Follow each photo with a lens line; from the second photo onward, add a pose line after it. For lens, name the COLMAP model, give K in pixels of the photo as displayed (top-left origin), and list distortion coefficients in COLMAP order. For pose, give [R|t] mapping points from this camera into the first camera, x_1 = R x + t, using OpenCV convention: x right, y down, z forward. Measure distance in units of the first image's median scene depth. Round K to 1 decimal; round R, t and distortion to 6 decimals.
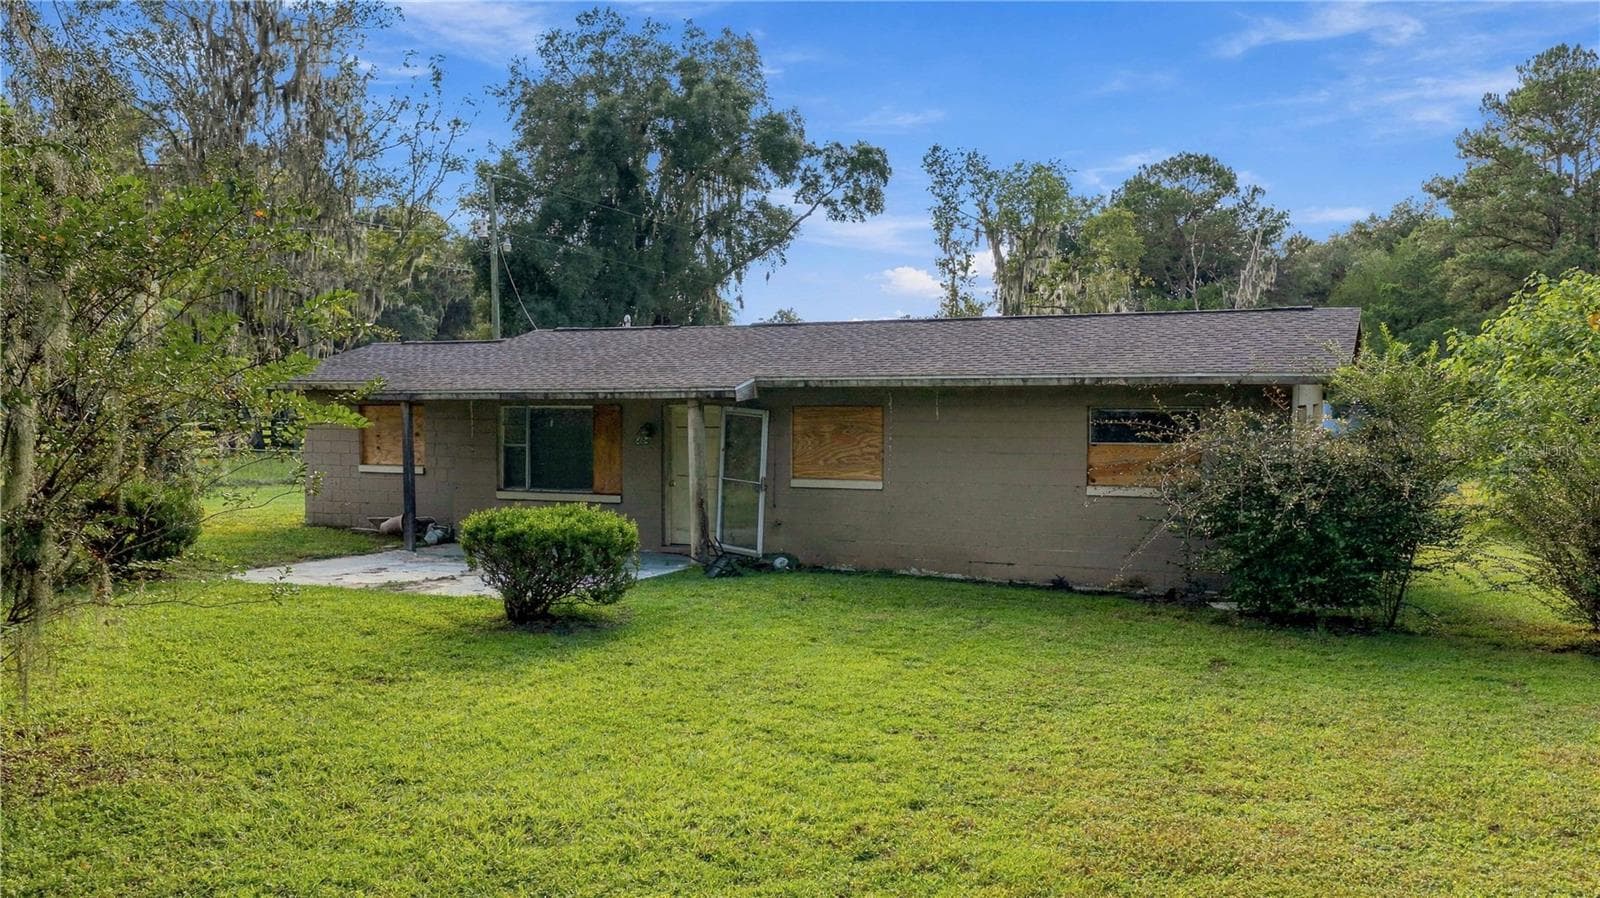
lens RADIAL K [[1277.2, 0, 800.0], [0, 1277.2, 449.0], [0, 0, 1]] dist [0.002336, -0.000195]
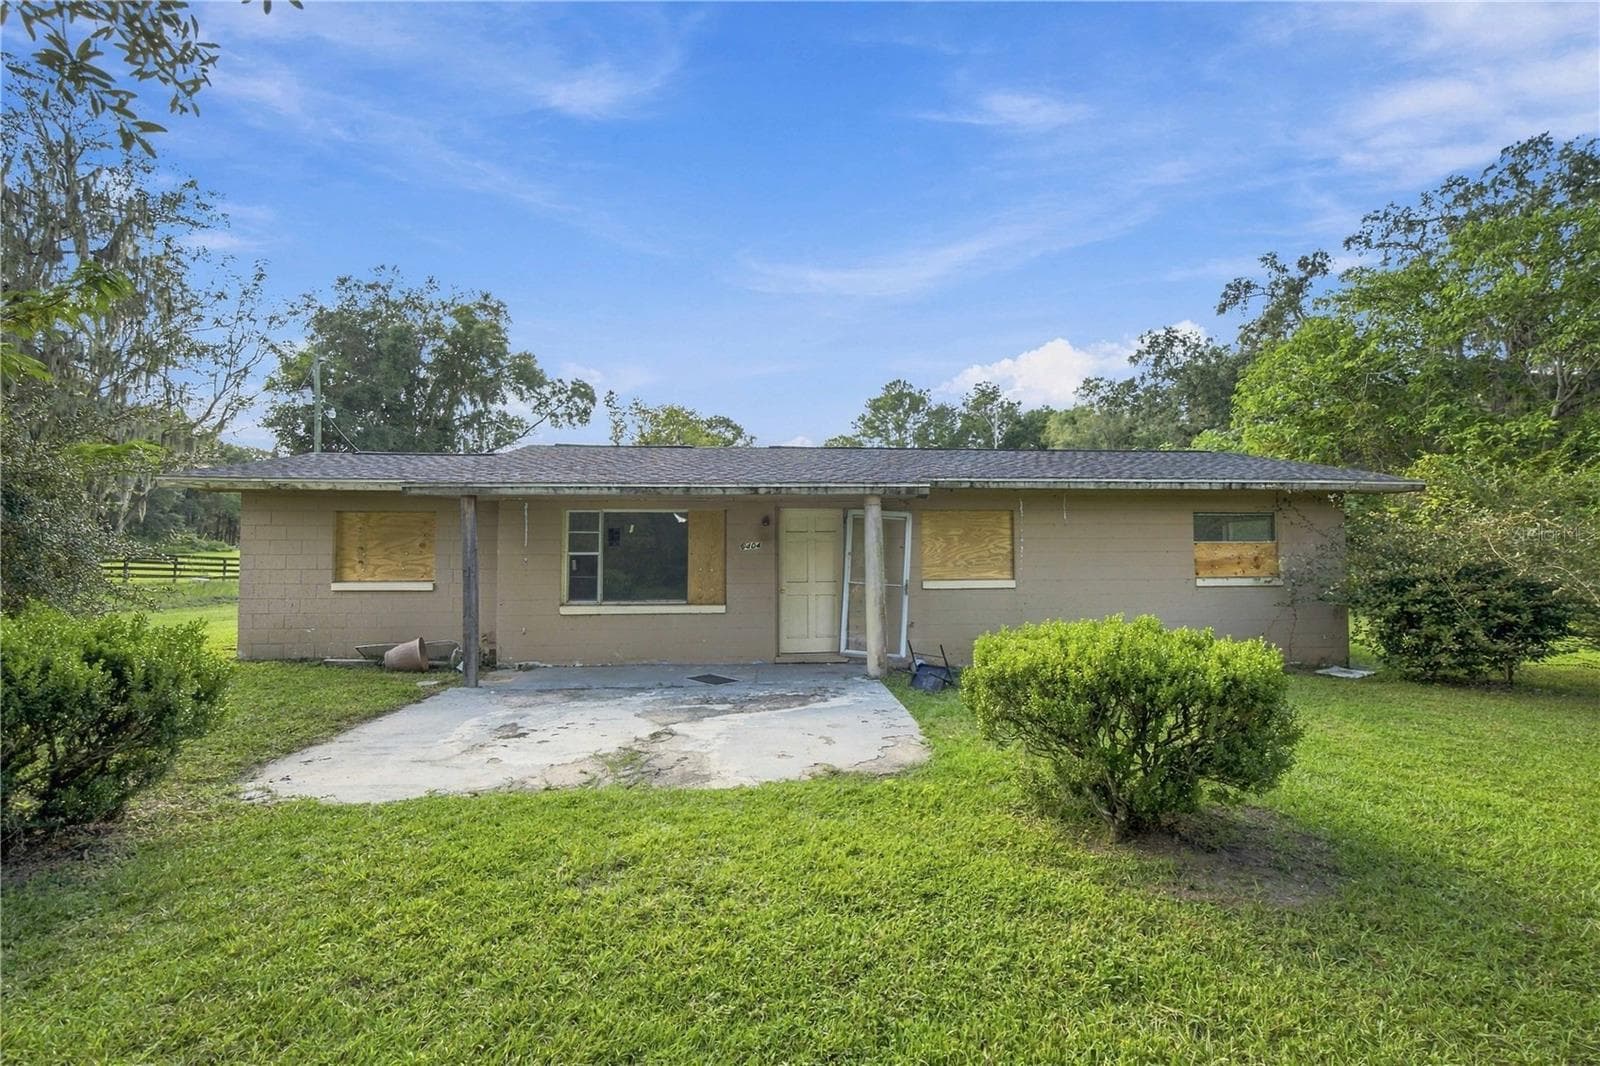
lens RADIAL K [[647.1, 0, 817.0], [0, 647.1, 552.7], [0, 0, 1]] dist [-0.000053, -0.005085]
pose [[0.877037, -0.006960, 0.480373, -0.269169], [0.020047, 0.999554, -0.022118, 0.008634], [-0.480005, 0.029029, 0.876786, 0.475383]]
